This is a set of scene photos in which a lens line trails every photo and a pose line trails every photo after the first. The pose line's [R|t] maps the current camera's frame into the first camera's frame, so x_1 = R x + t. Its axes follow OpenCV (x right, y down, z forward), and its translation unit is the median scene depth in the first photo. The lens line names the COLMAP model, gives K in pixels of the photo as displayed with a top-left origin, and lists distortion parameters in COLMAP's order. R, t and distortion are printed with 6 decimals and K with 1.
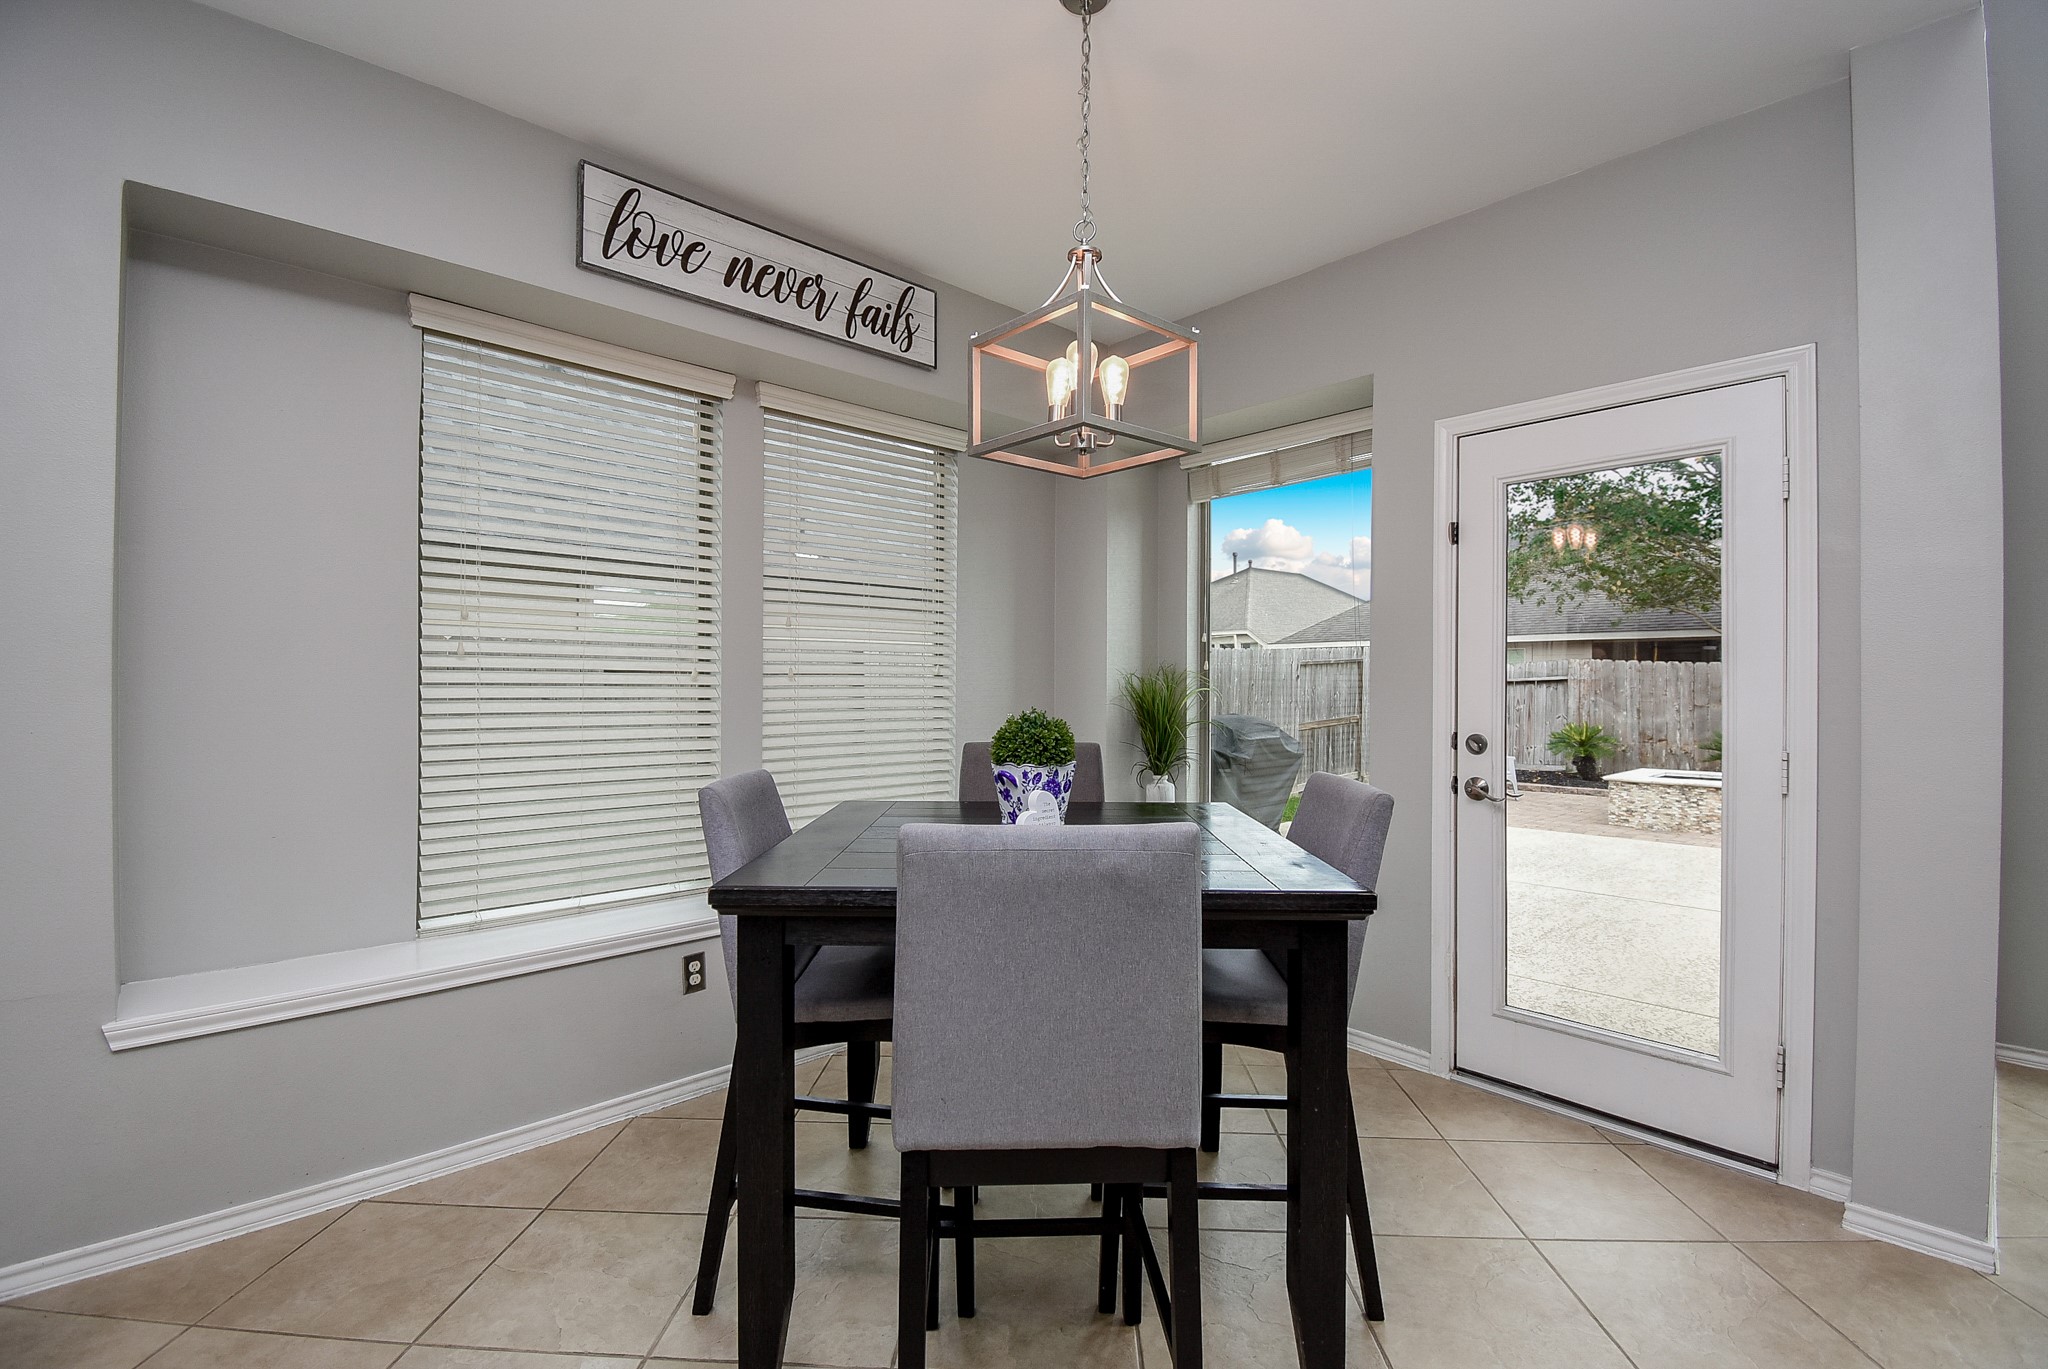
lens RADIAL K [[888.8, 0, 1024.0], [0, 888.8, 684.5], [0, 0, 1]] dist [-0.000078, -0.000061]
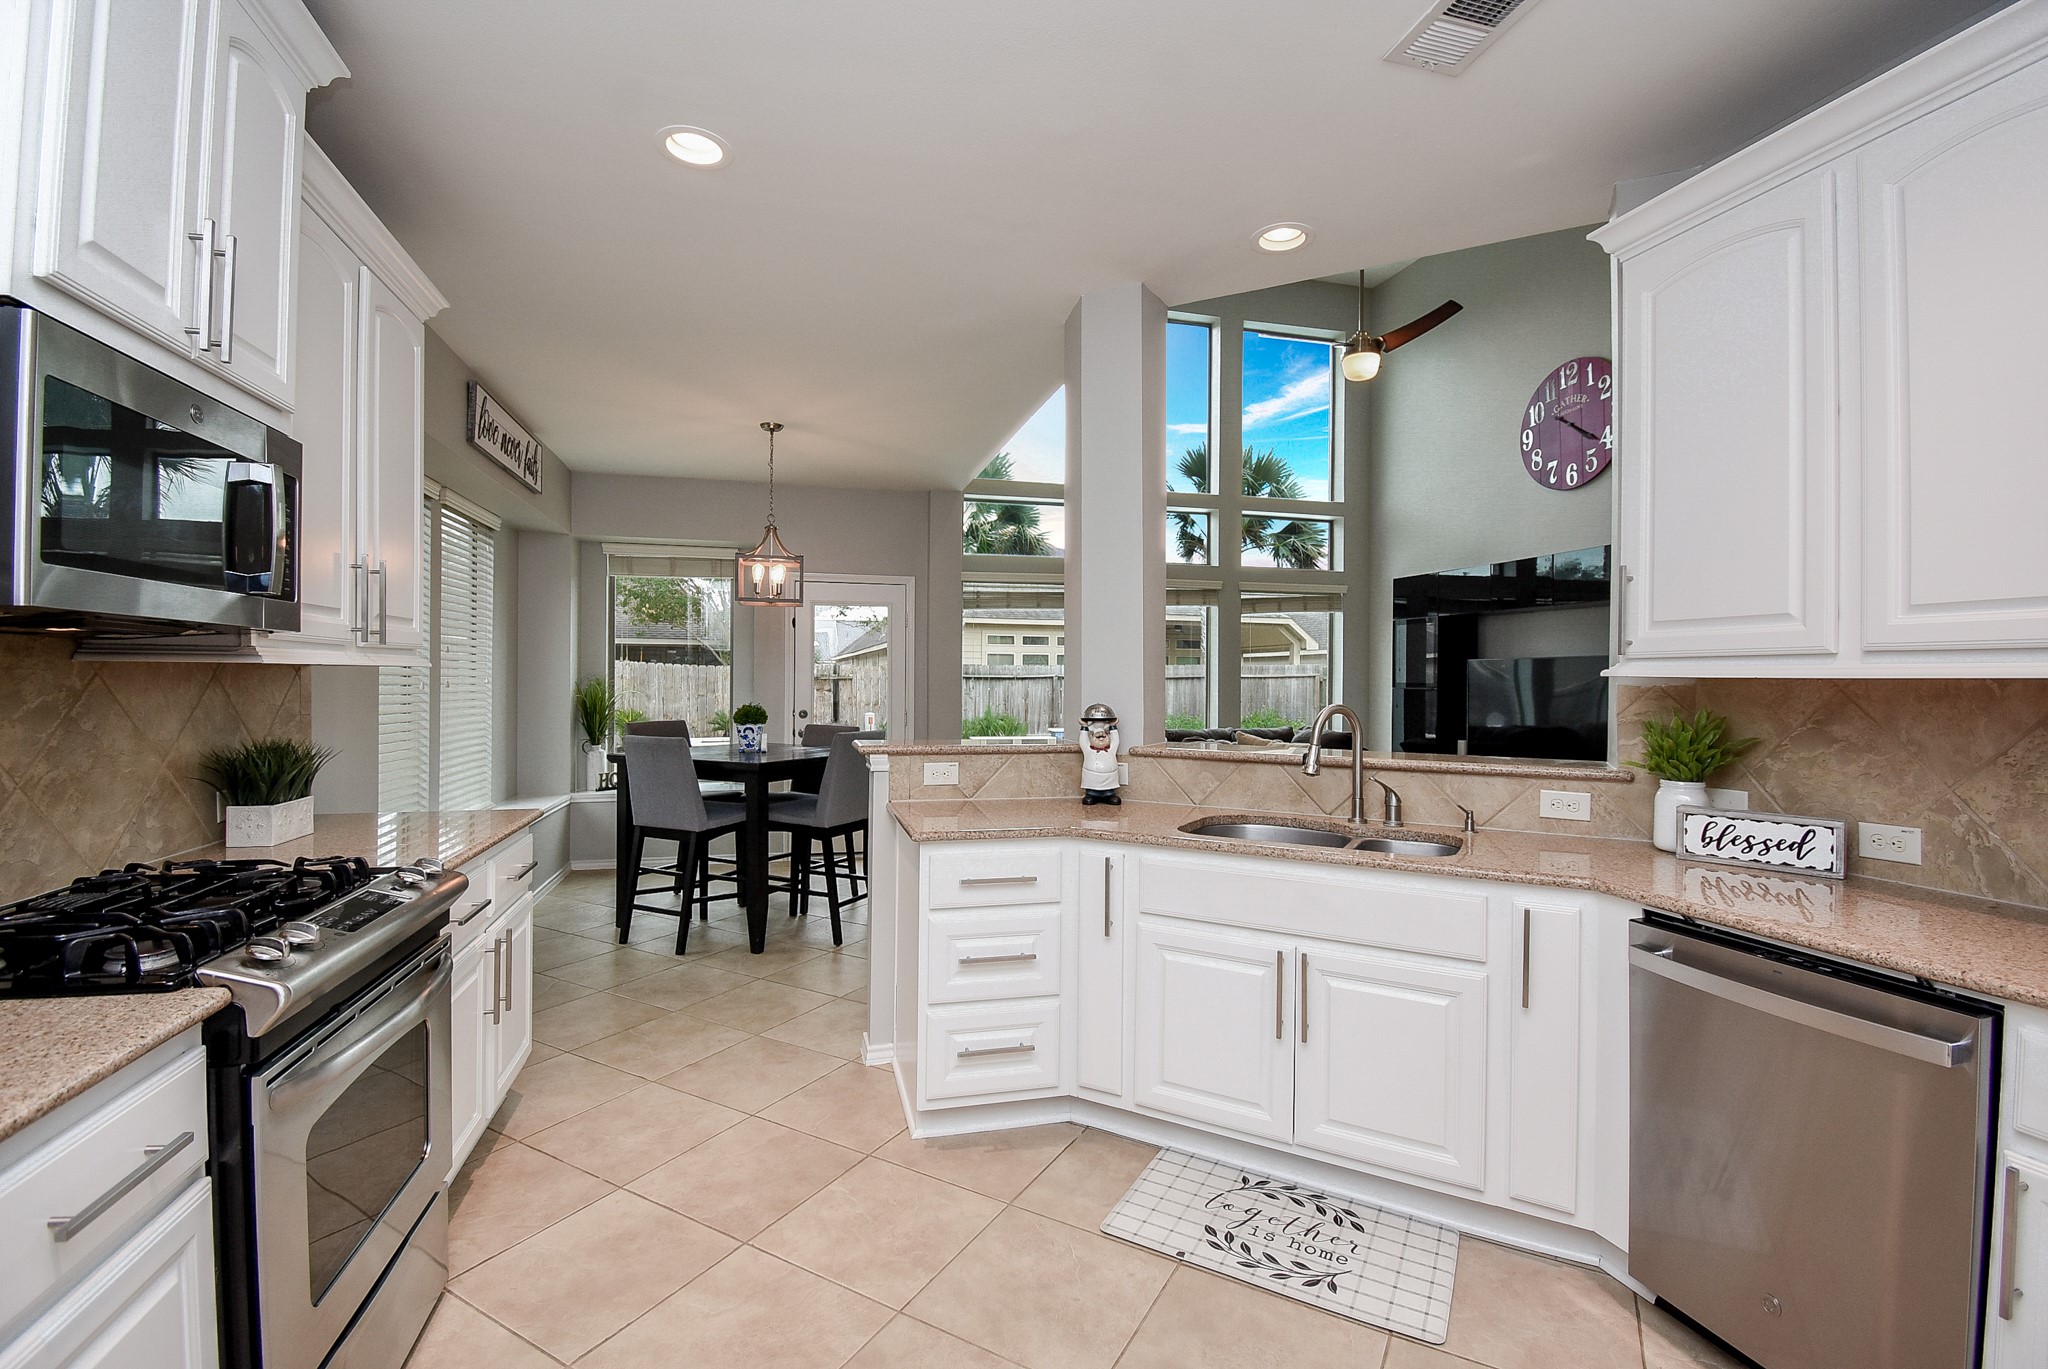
lens RADIAL K [[904.9, 0, 1021.8], [0, 904.9, 679.9], [0, 0, 1]] dist [0.013740, -0.021670]
pose [[0.461191, -0.001165, 0.887300, -1.318030], [-0.004043, 0.999986, 0.003414, -0.033670], [-0.887291, -0.005162, 0.461180, -0.598140]]
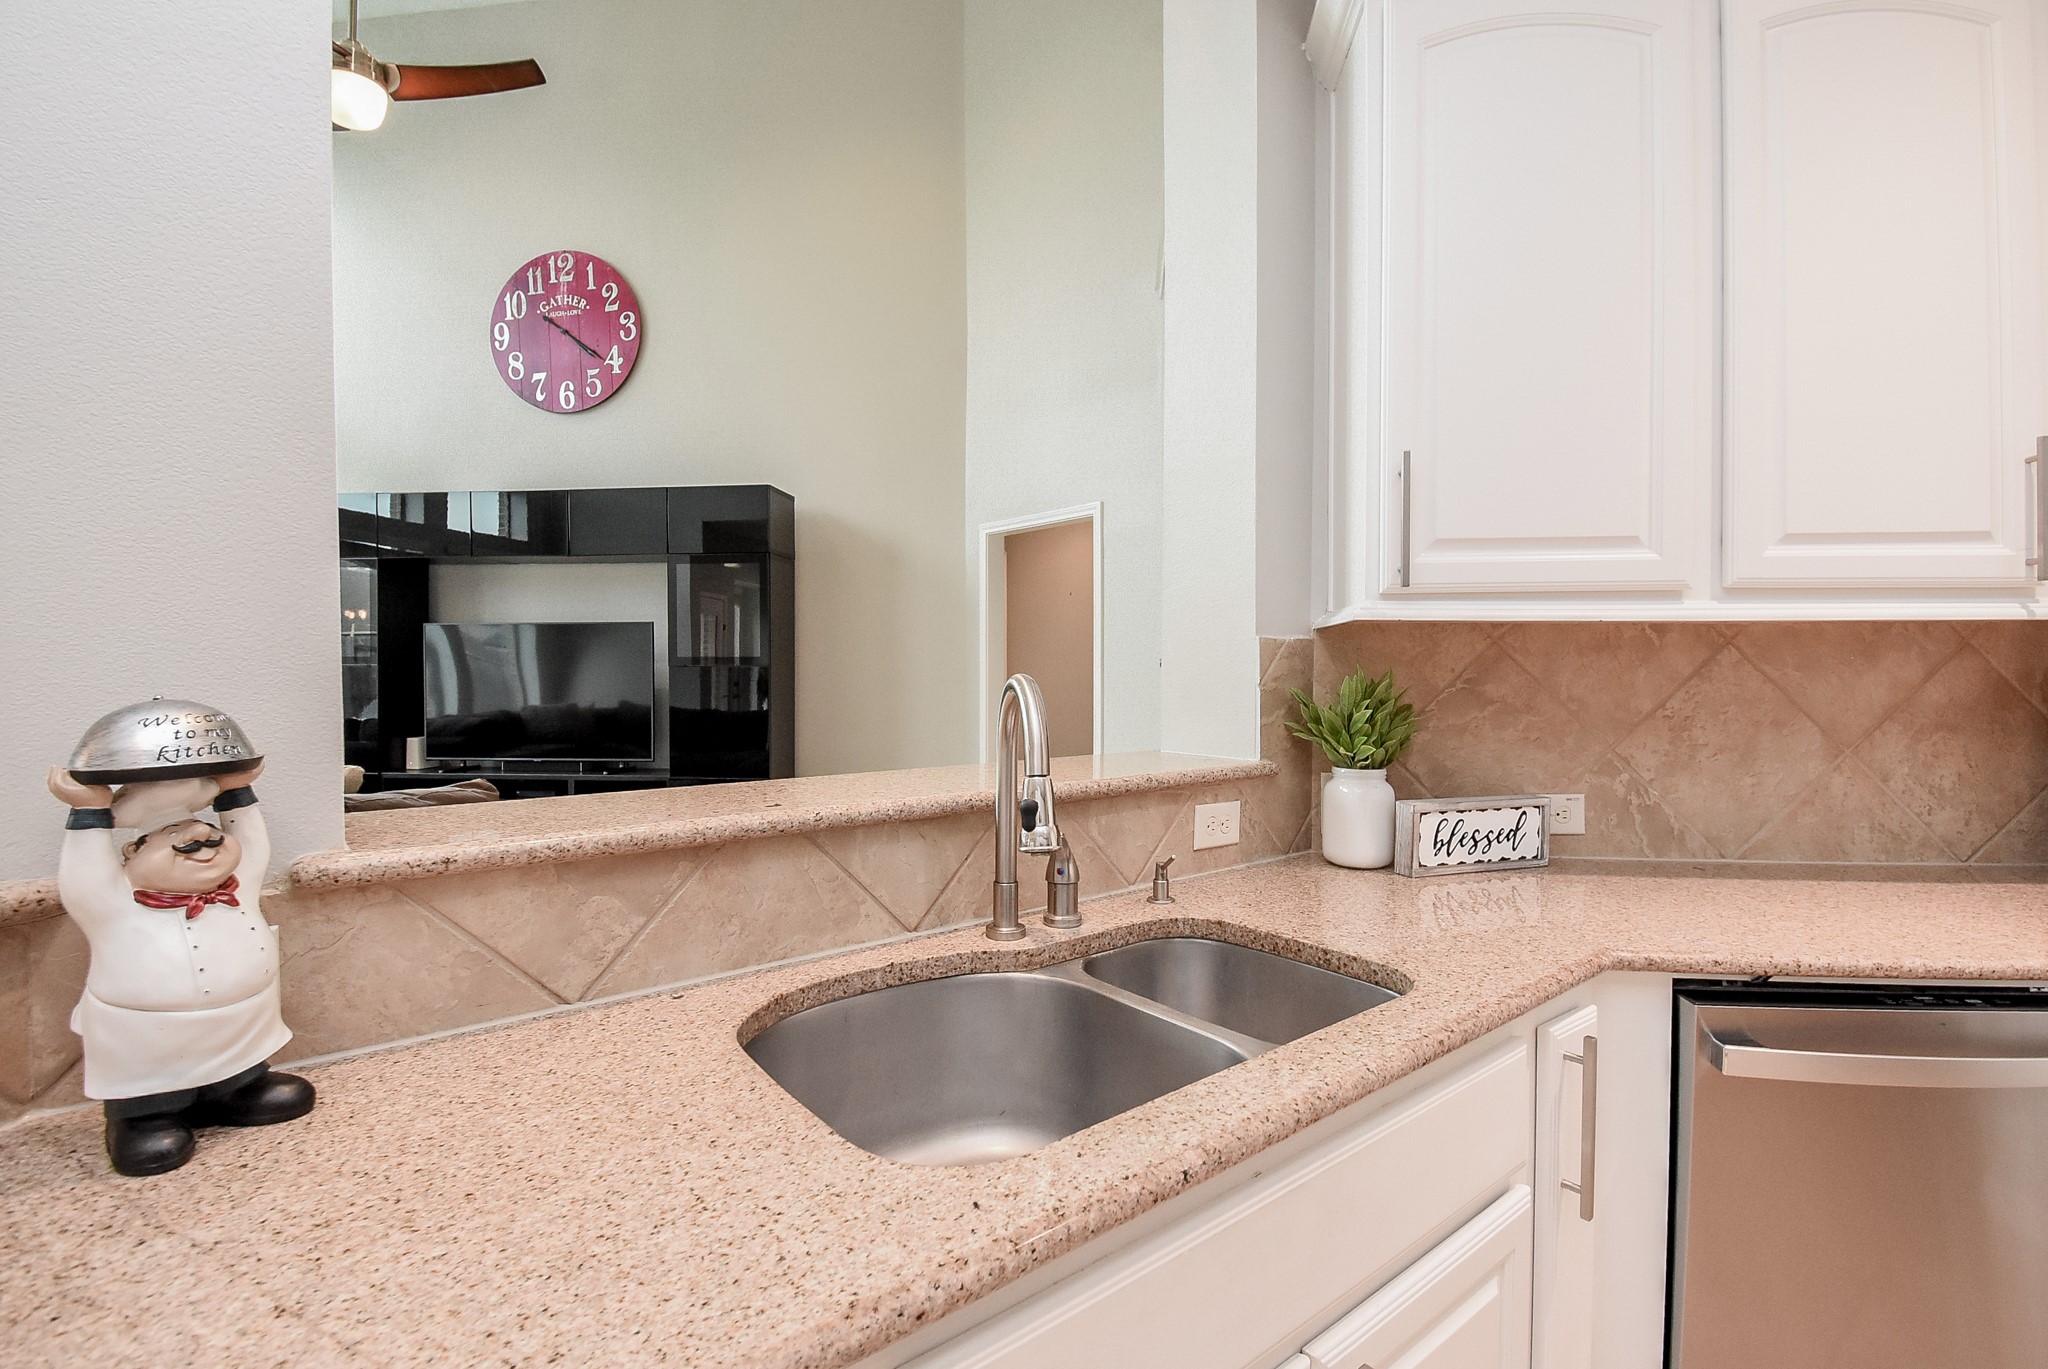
lens RADIAL K [[937.9, 0, 1024.2], [0, 937.9, 680.3], [0, 0, 1]] dist [0.021171, -0.025197]
pose [[-0.655114, -0.016442, 0.755351, -0.630524], [-0.001063, 0.999782, 0.020841, -0.012246], [-0.755529, 0.012850, -0.654989, -0.174050]]
